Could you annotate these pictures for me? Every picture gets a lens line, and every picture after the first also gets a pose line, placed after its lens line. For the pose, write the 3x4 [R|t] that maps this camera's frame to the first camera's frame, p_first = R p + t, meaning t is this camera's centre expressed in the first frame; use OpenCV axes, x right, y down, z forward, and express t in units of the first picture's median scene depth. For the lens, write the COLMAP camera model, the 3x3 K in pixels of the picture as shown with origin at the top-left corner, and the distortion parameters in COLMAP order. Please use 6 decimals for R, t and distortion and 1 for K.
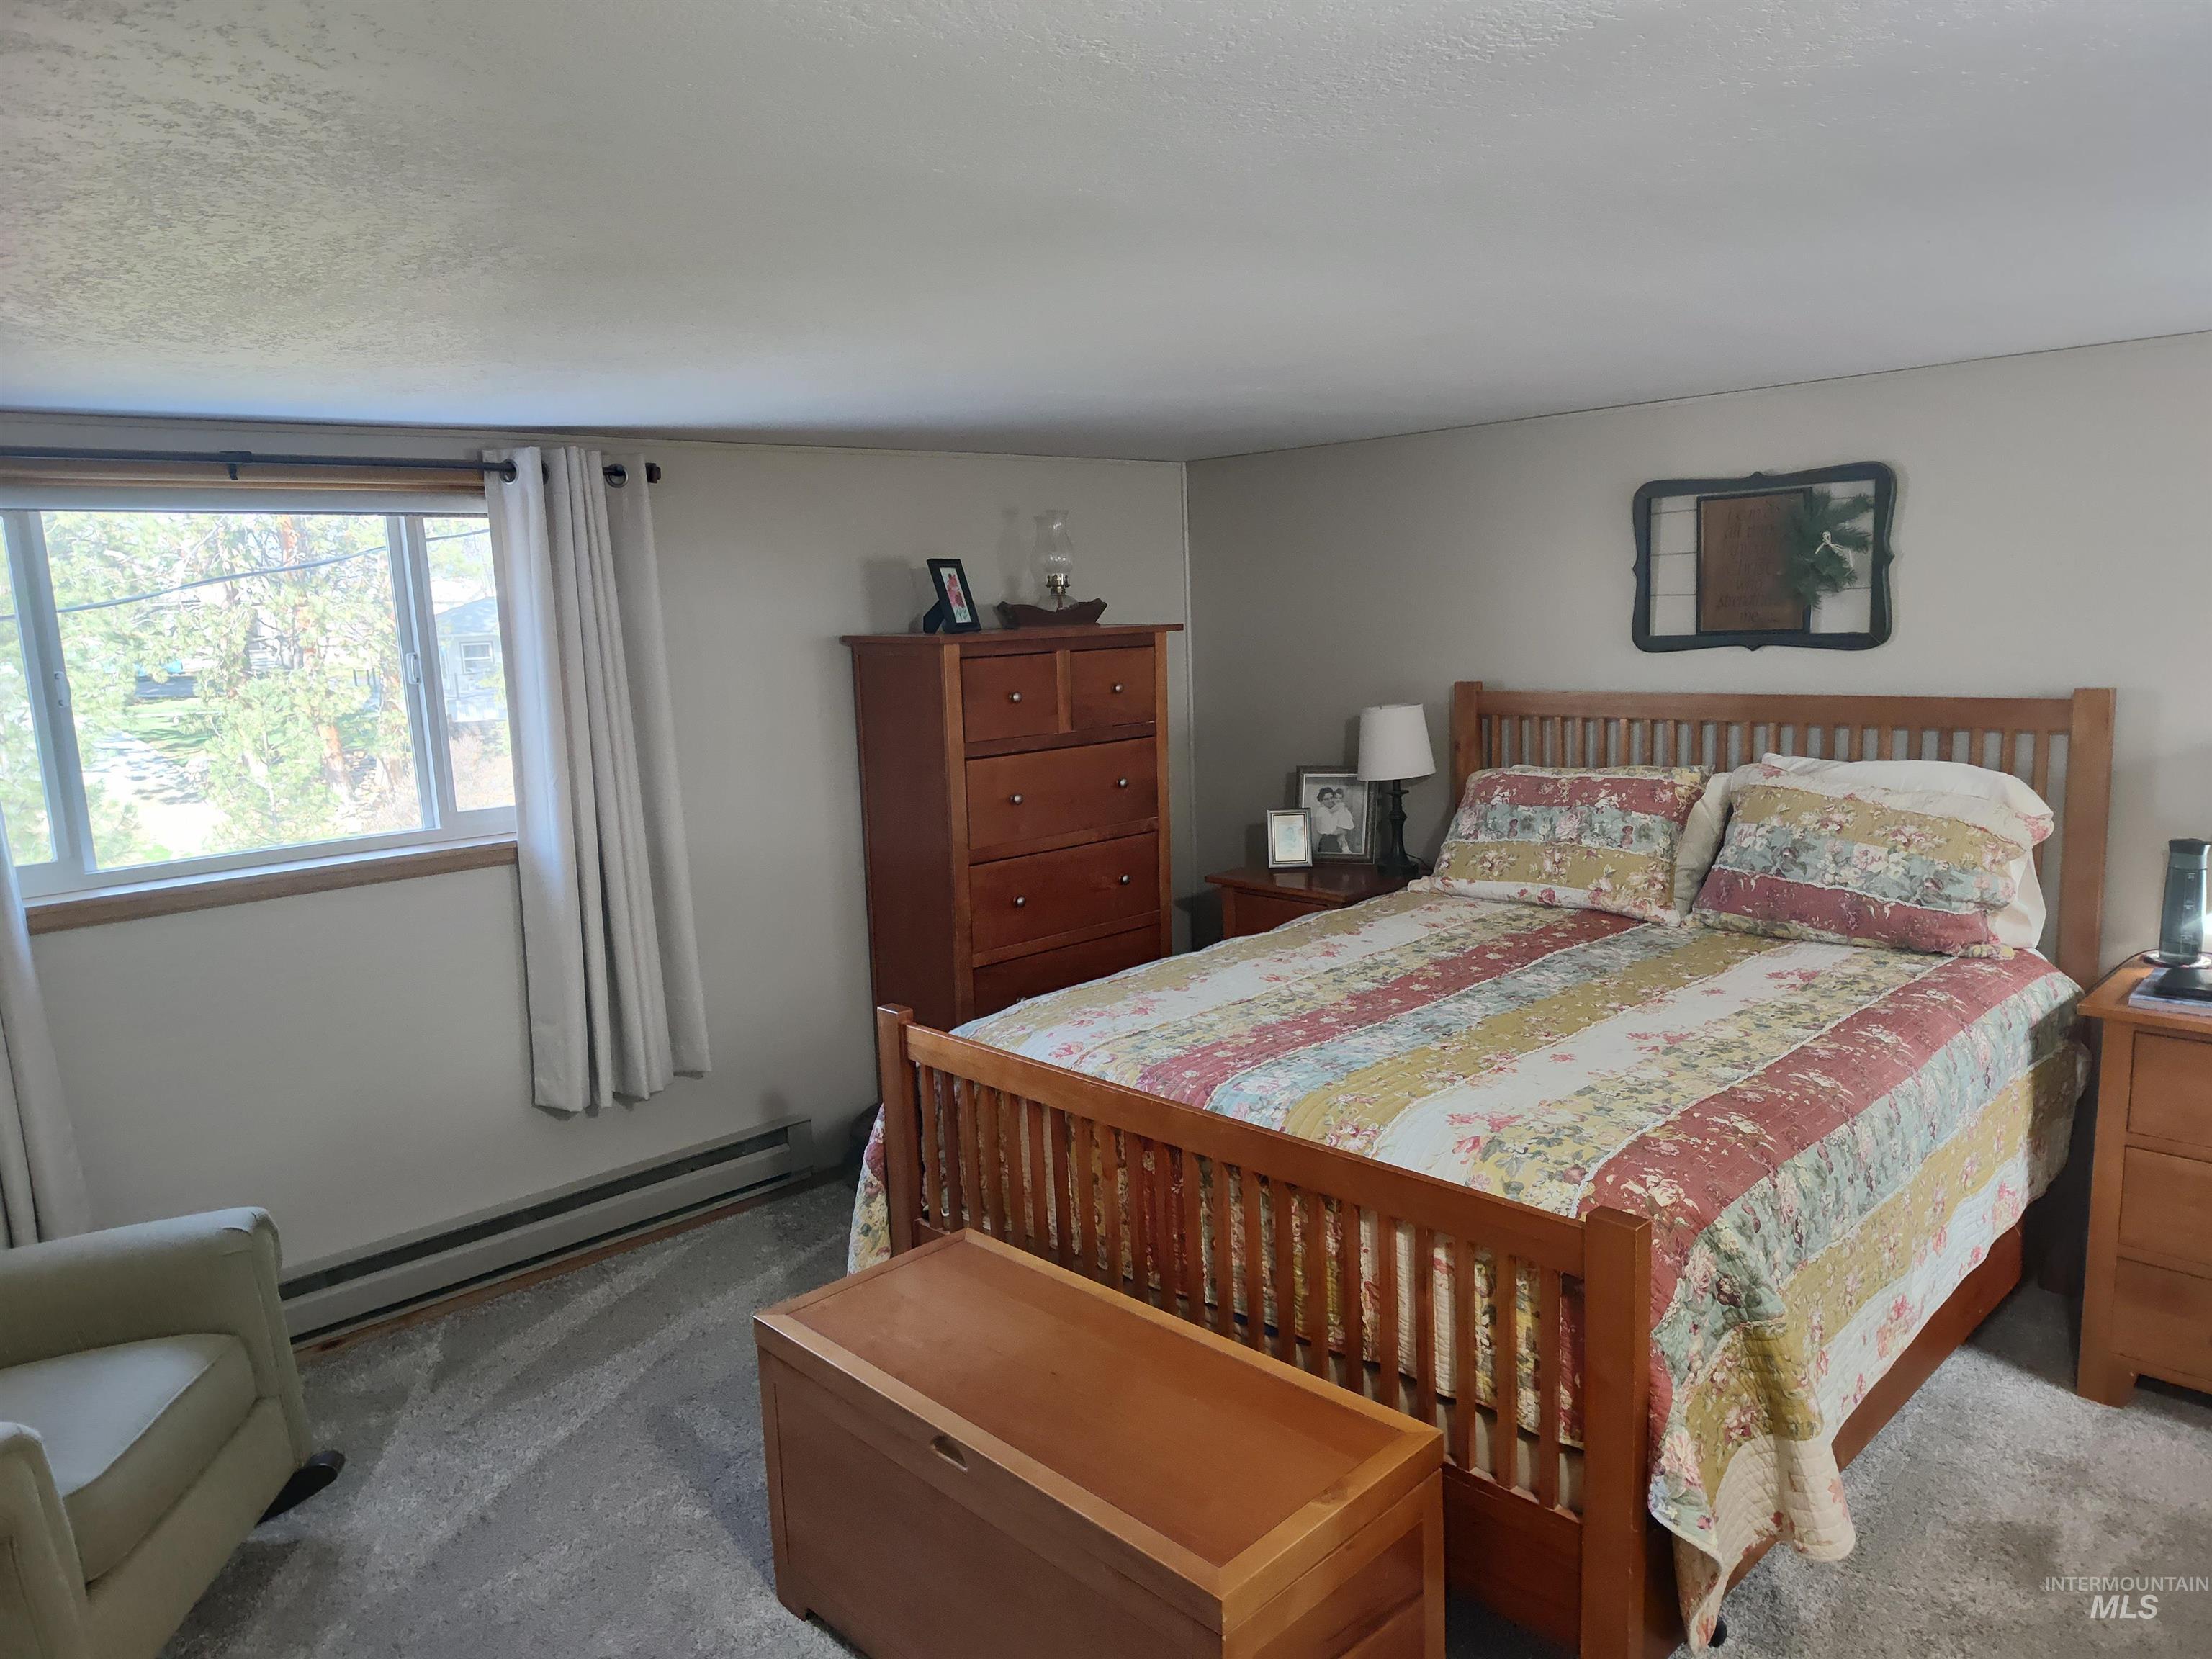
lens RADIAL K [[1521.3, 0, 1113.0], [0, 1521.3, 872.4], [0, 0, 1]] dist [0.033233, -0.041447]
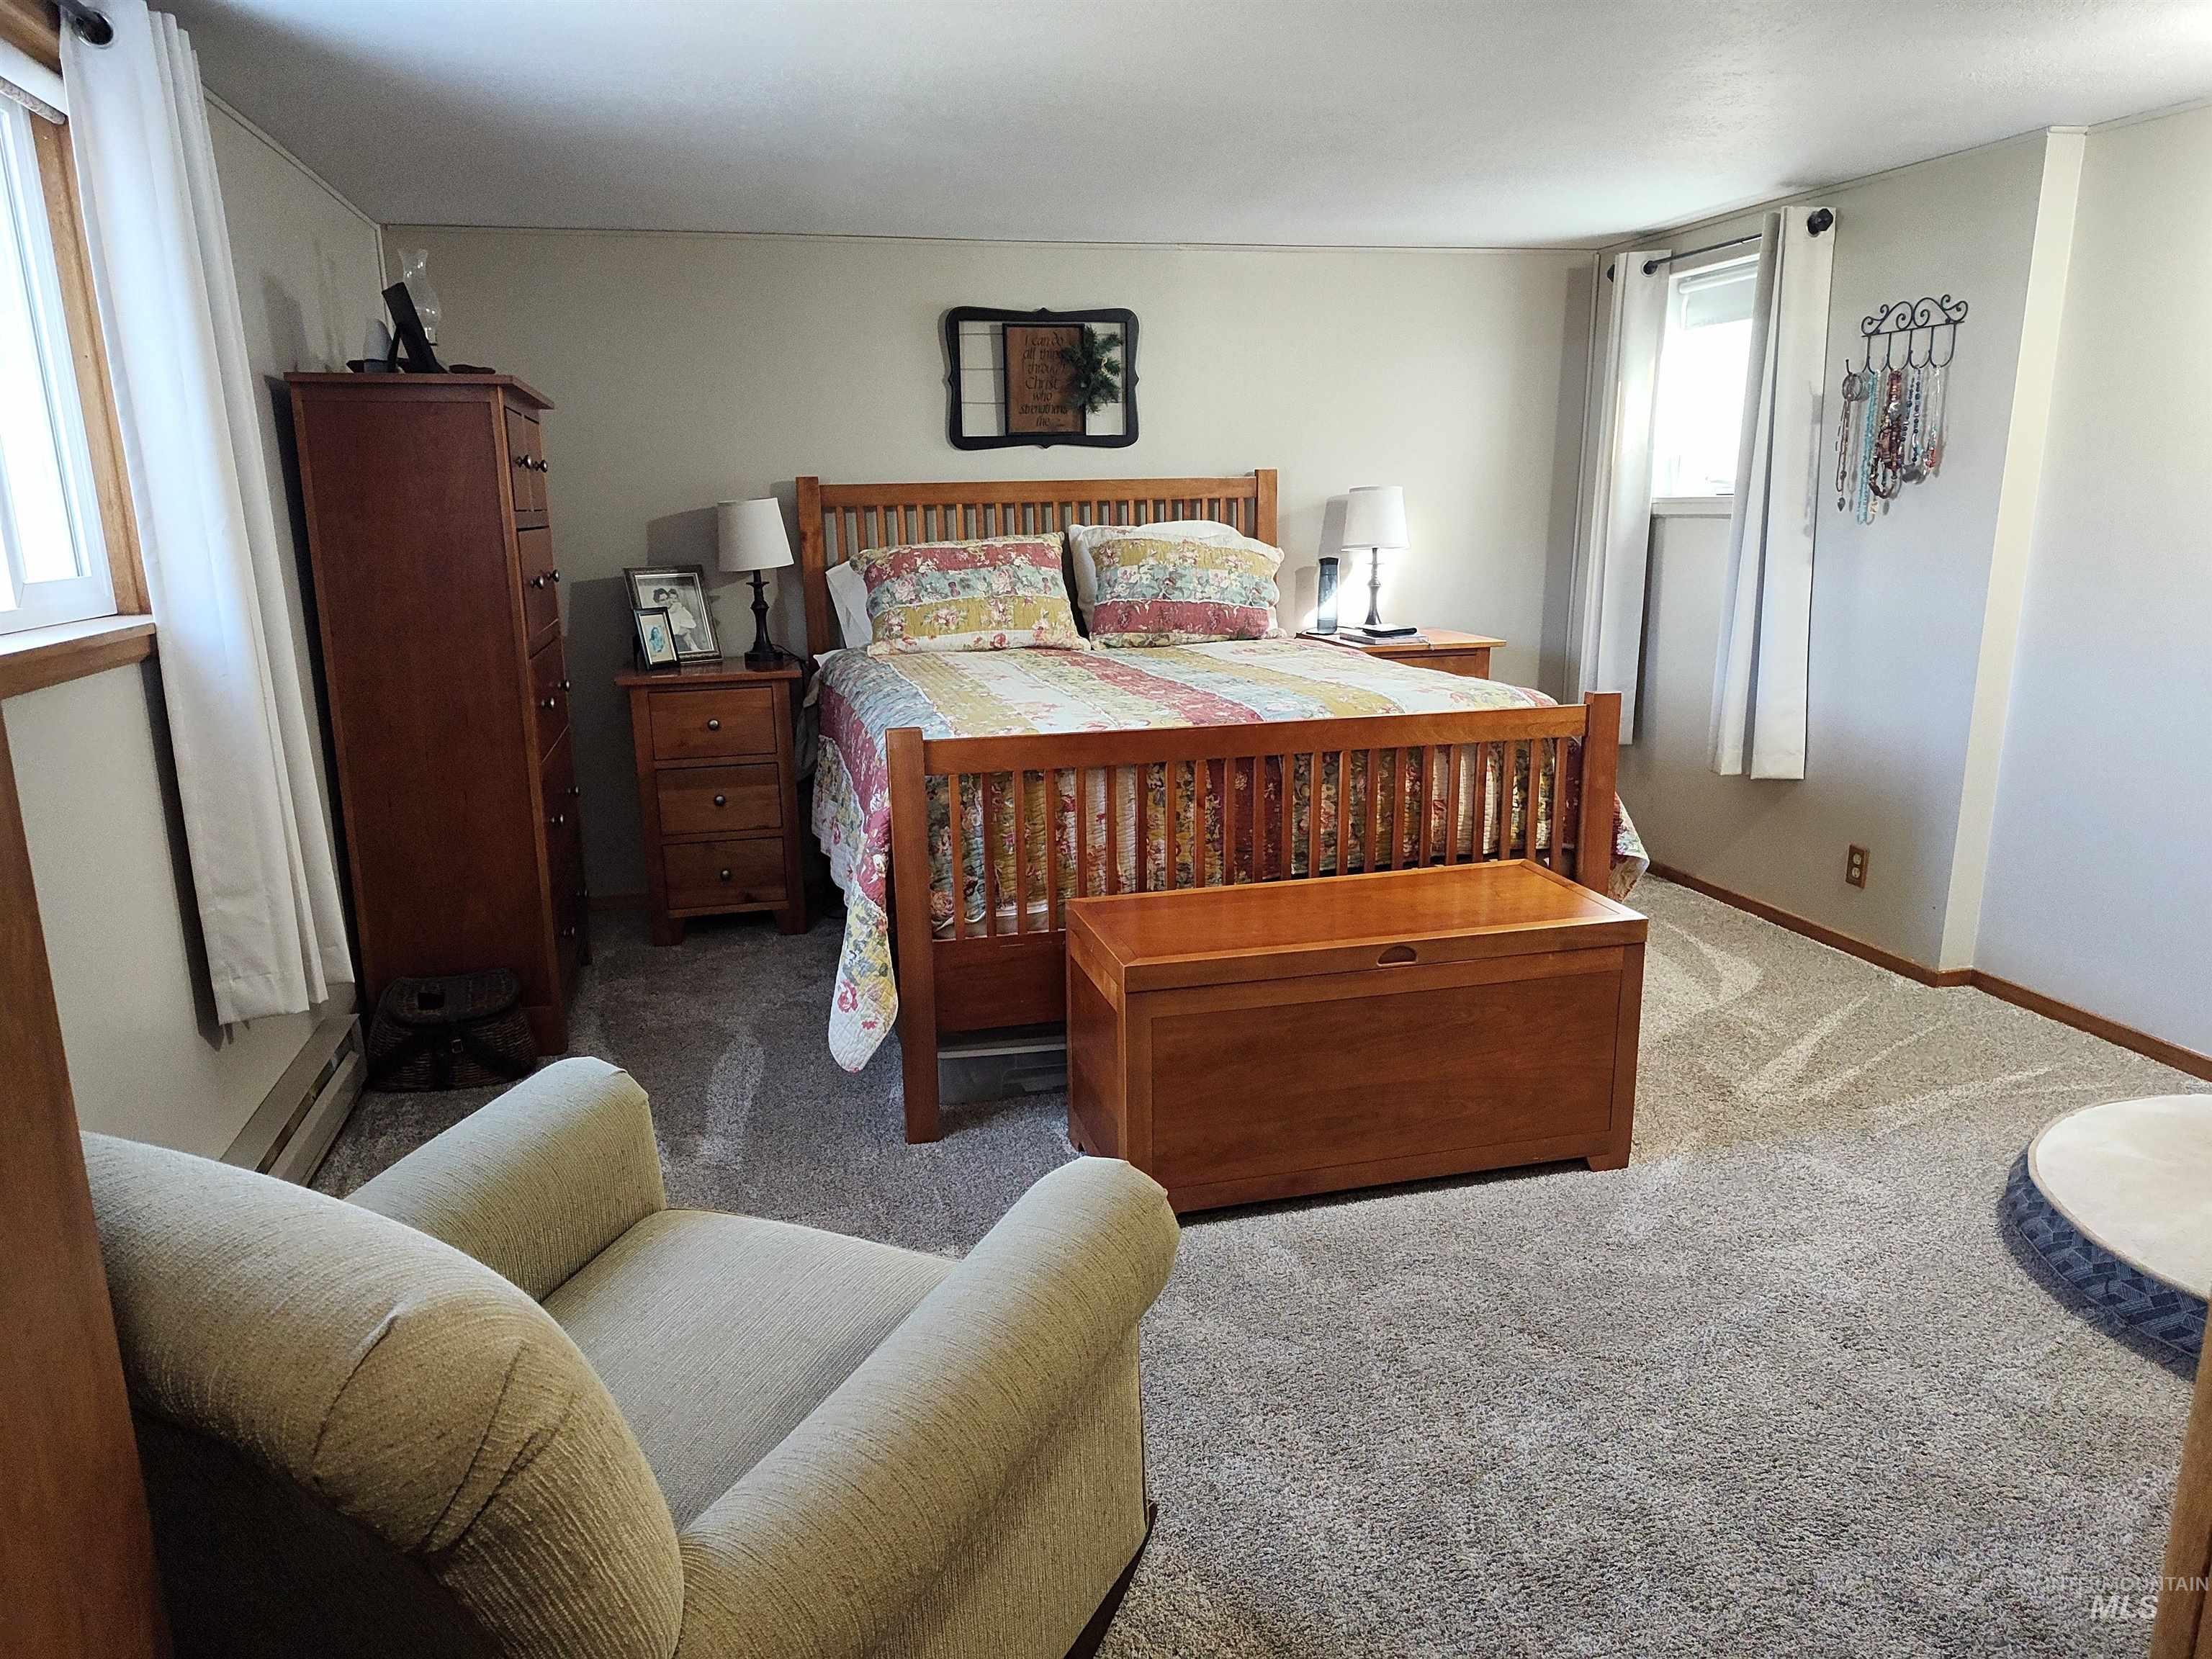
lens RADIAL K [[1521.3, 0, 1113.0], [0, 1521.3, 872.4], [0, 0, 1]] dist [0.033233, -0.041447]
pose [[0.479773, -0.180003, 0.858730, -0.770793], [0.157618, 0.980489, 0.117464, 0.070691], [-0.863119, 0.078995, 0.498783, 0.328320]]
